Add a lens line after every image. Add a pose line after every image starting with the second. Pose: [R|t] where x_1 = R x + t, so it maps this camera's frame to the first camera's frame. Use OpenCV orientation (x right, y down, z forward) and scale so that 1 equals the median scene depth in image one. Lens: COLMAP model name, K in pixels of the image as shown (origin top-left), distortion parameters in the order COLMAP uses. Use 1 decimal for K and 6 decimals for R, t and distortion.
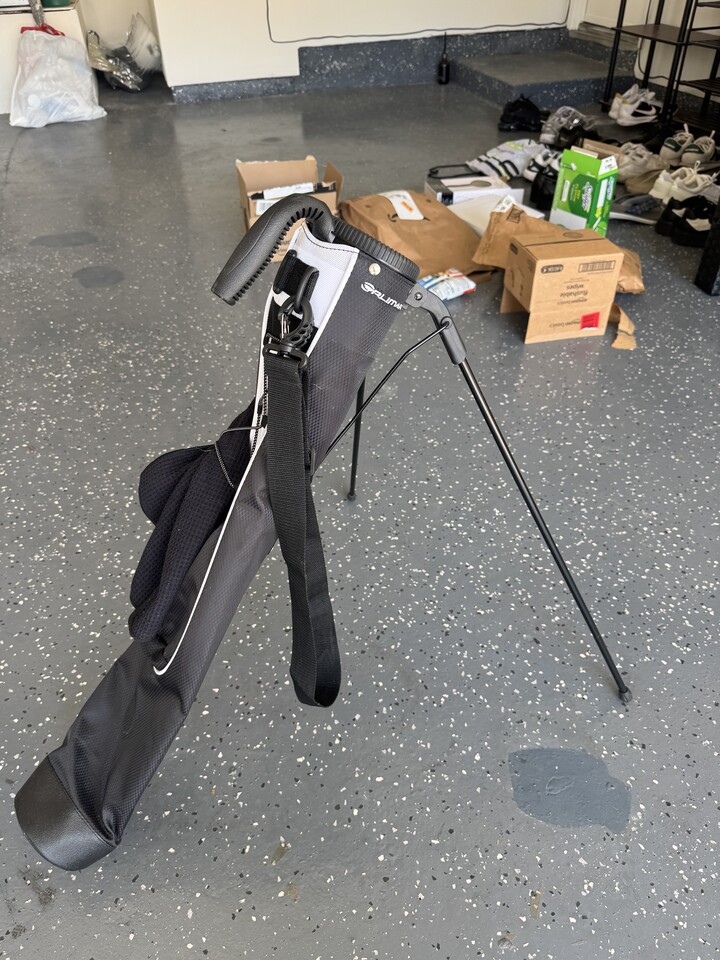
lens RADIAL K [[685.8, 0, 360.0], [0, 685.8, 480.0], [0, 0, 1]] dist [0.012113, -0.038085]
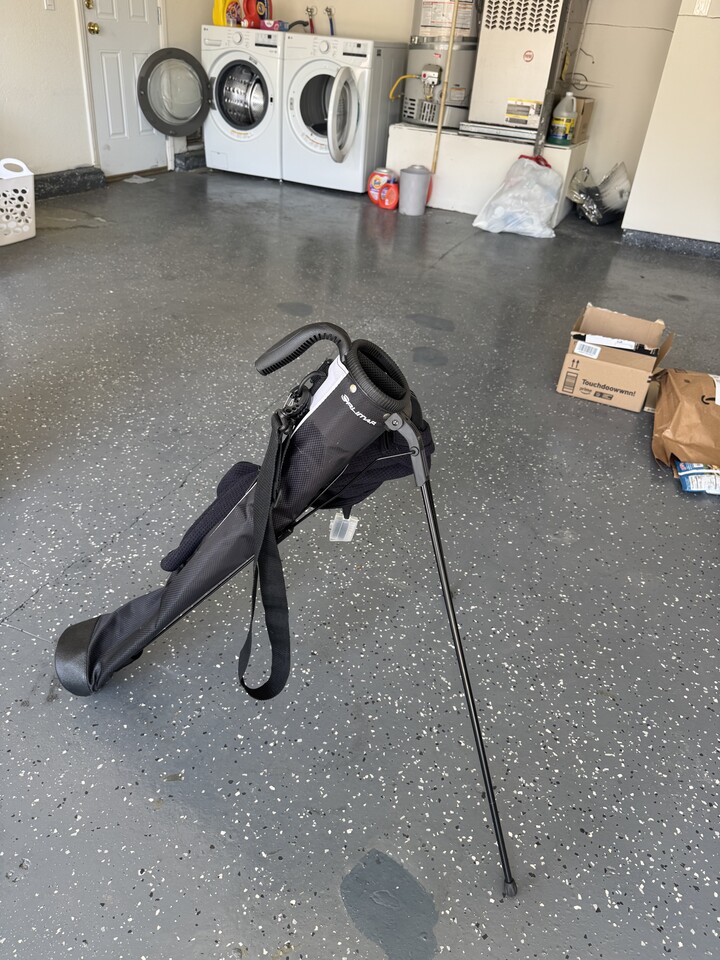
lens RADIAL K [[686.1, 0, 354.5], [0, 686.1, 477.0], [0, 0, 1]] dist [-0.005863, -0.006478]
pose [[0.759655, 0.410343, -0.504523, 0.412536], [-0.479699, 0.877390, -0.008670, -0.074145], [0.439106, 0.248605, 0.863355, -0.071238]]
